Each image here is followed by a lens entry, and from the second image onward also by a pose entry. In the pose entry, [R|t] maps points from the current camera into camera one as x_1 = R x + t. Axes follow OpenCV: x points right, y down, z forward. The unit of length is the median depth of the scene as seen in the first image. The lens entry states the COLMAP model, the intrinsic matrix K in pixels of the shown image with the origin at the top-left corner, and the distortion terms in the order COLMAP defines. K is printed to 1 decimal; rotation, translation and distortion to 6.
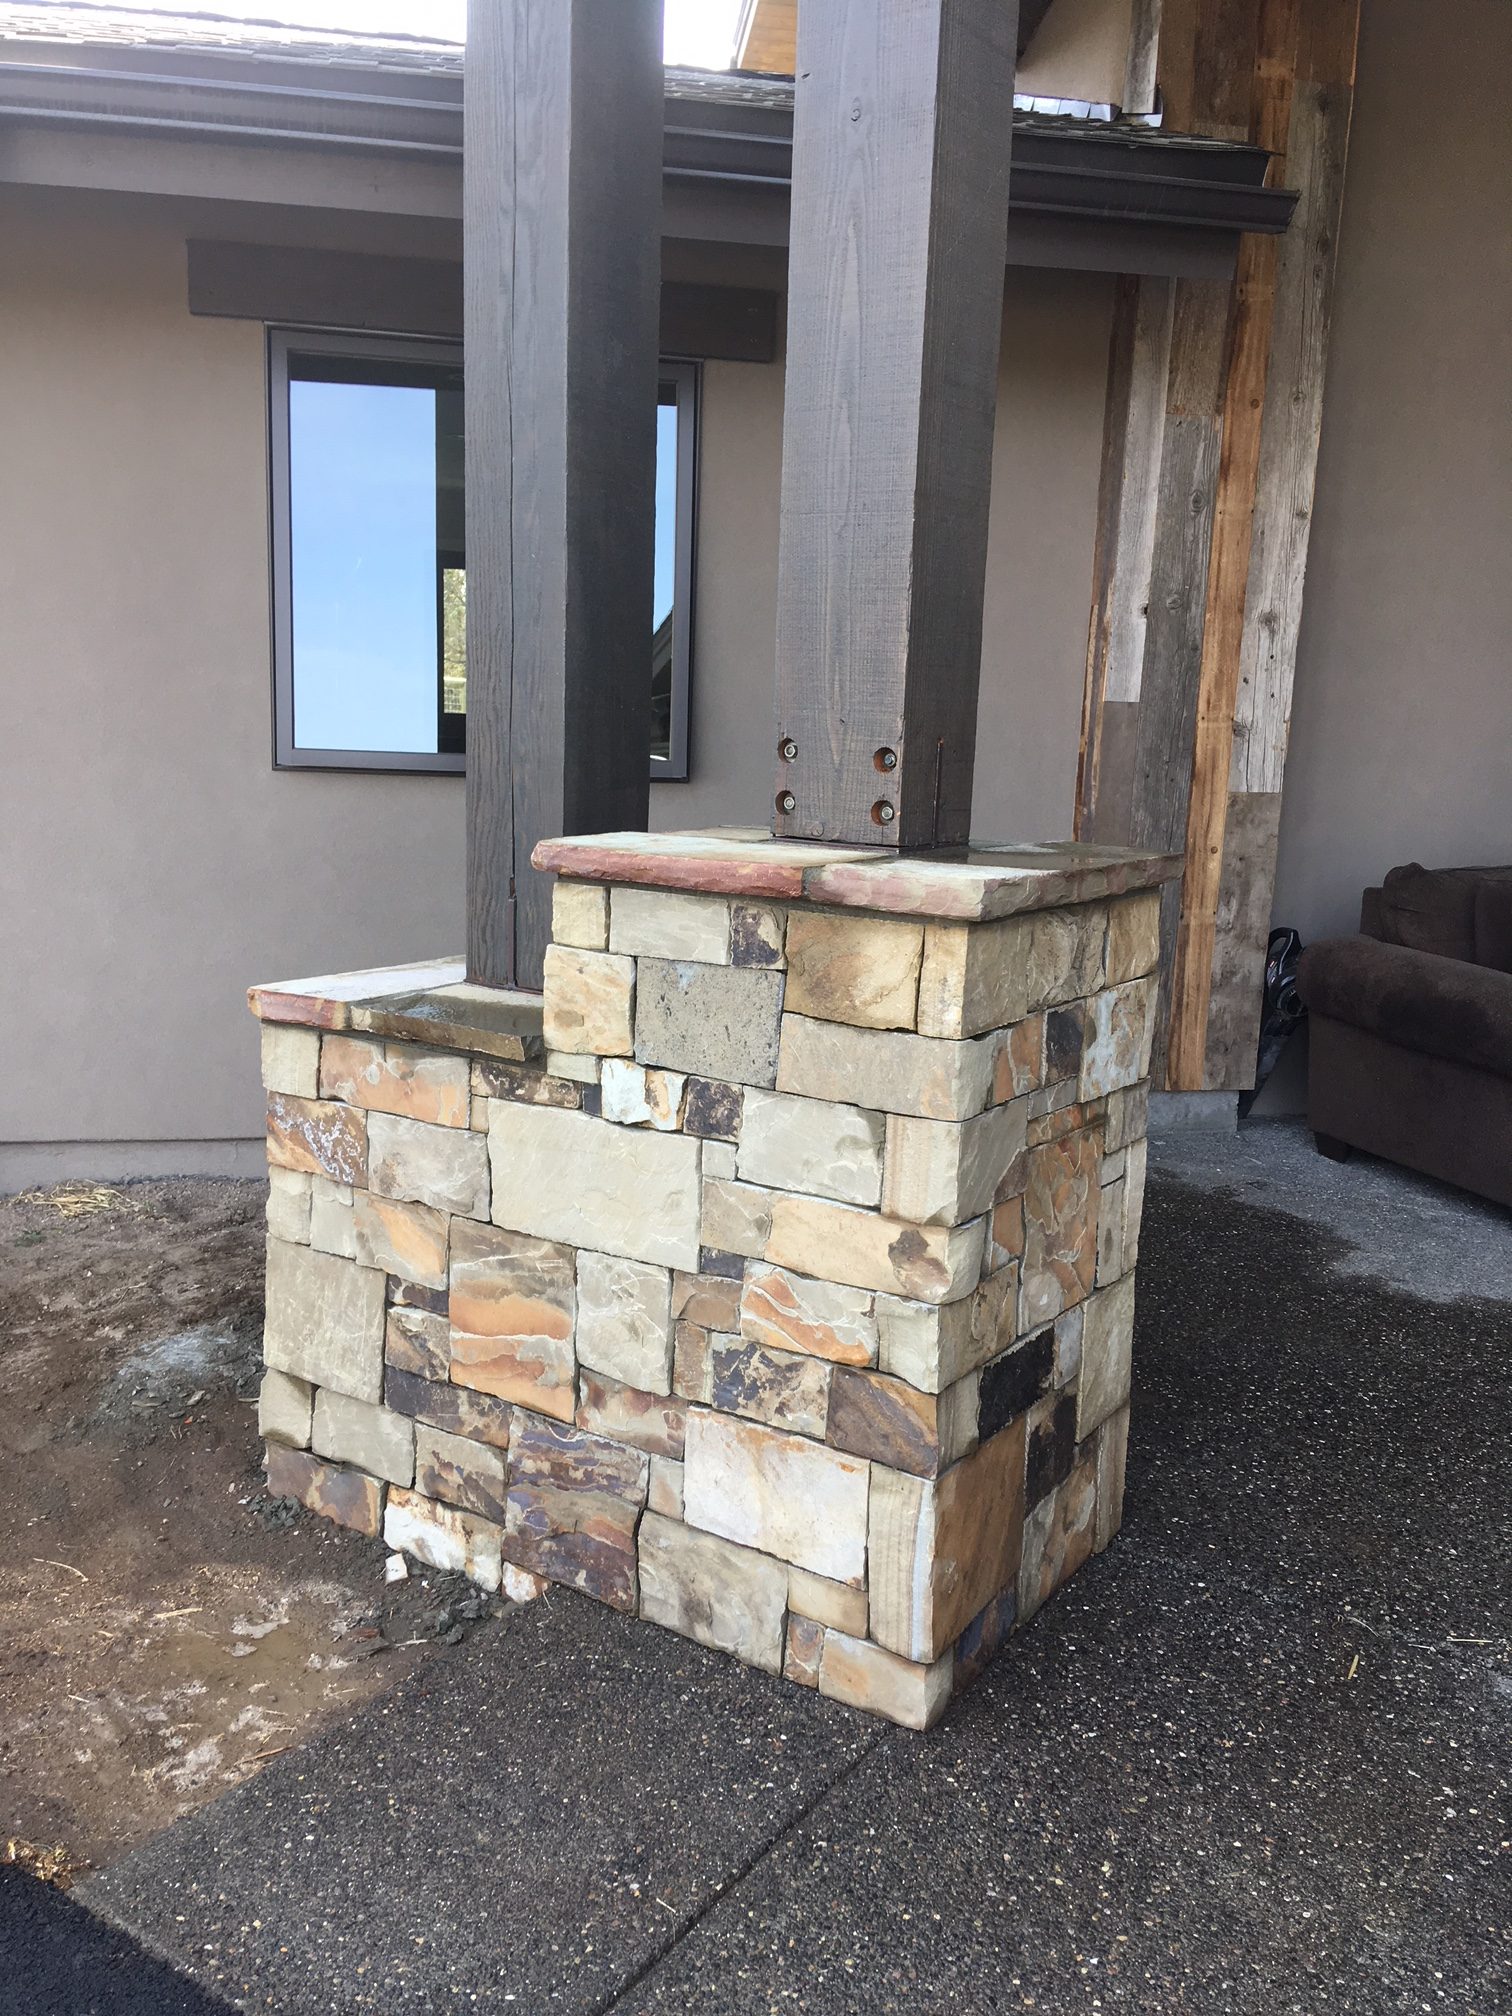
lens RADIAL K [[1724.4, 0, 749.5], [0, 1724.4, 1014.1], [0, 0, 1]] dist [0.123761, -0.189829]
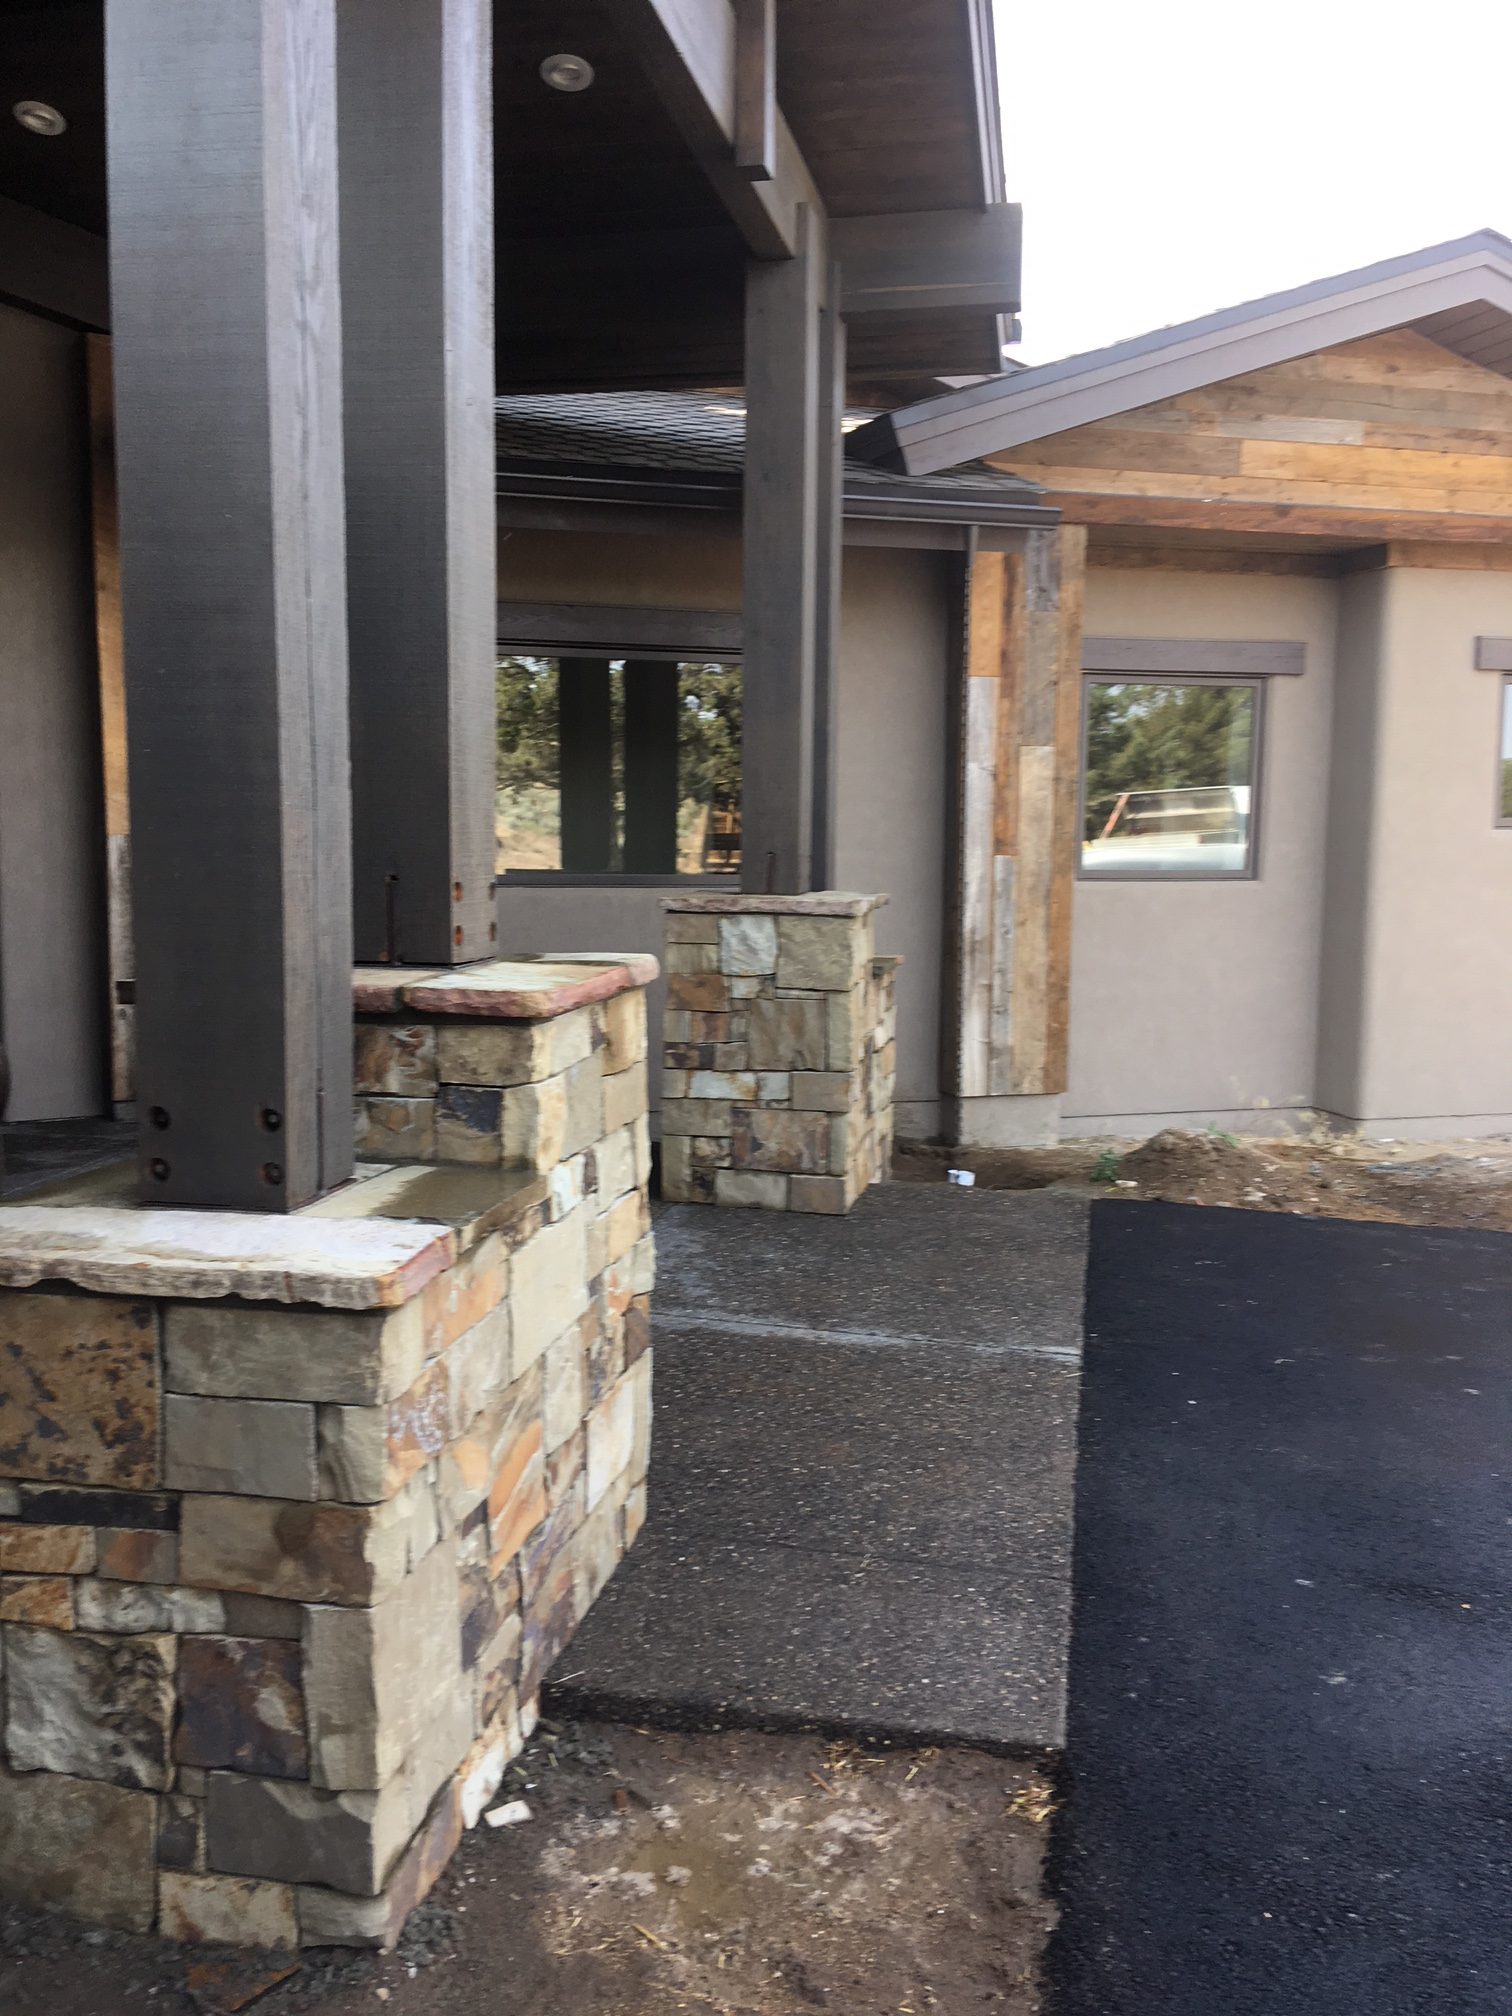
lens RADIAL K [[1724.4, 0, 756.7], [0, 1724.4, 1003.8], [0, 0, 1]] dist [0.123761, -0.189829]
pose [[-0.398267, -0.131088, 0.907854, -1.107864], [0.143549, 0.968633, 0.202838, -0.278282], [-0.905968, 0.211106, -0.366957, 1.216723]]
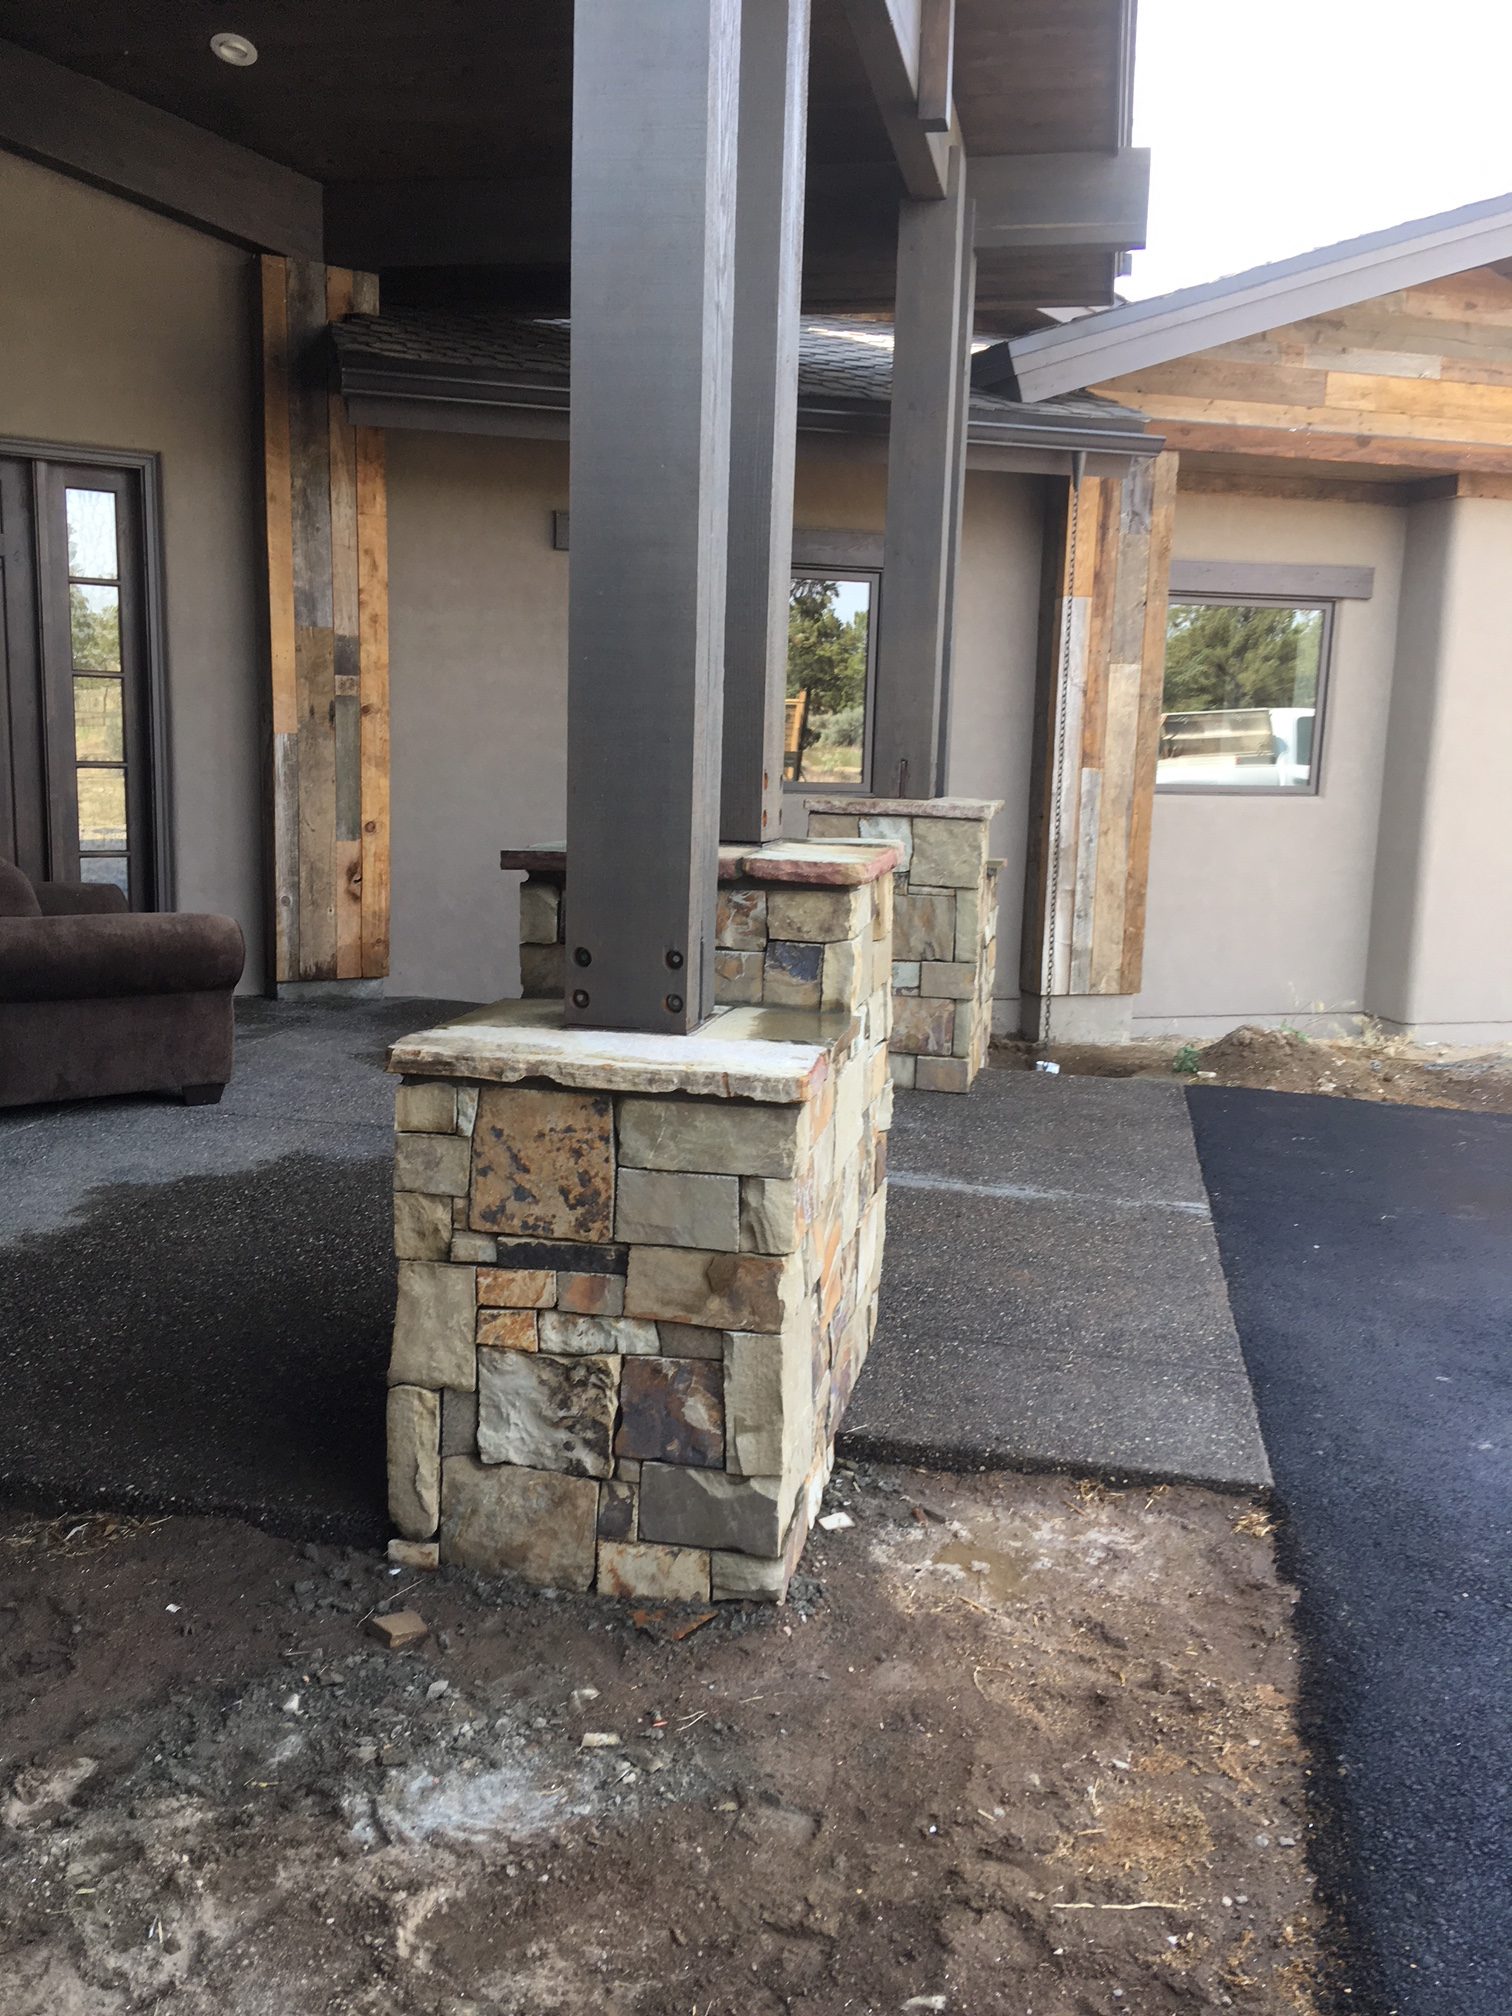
lens RADIAL K [[1724.4, 0, 755.5], [0, 1724.4, 1012.7], [0, 0, 1]] dist [0.123761, -0.189829]
pose [[-0.401260, -0.185740, 0.896934, -1.176959], [0.125870, 0.958753, 0.254852, -0.302099], [-0.907275, 0.215159, -0.361330, 1.382272]]
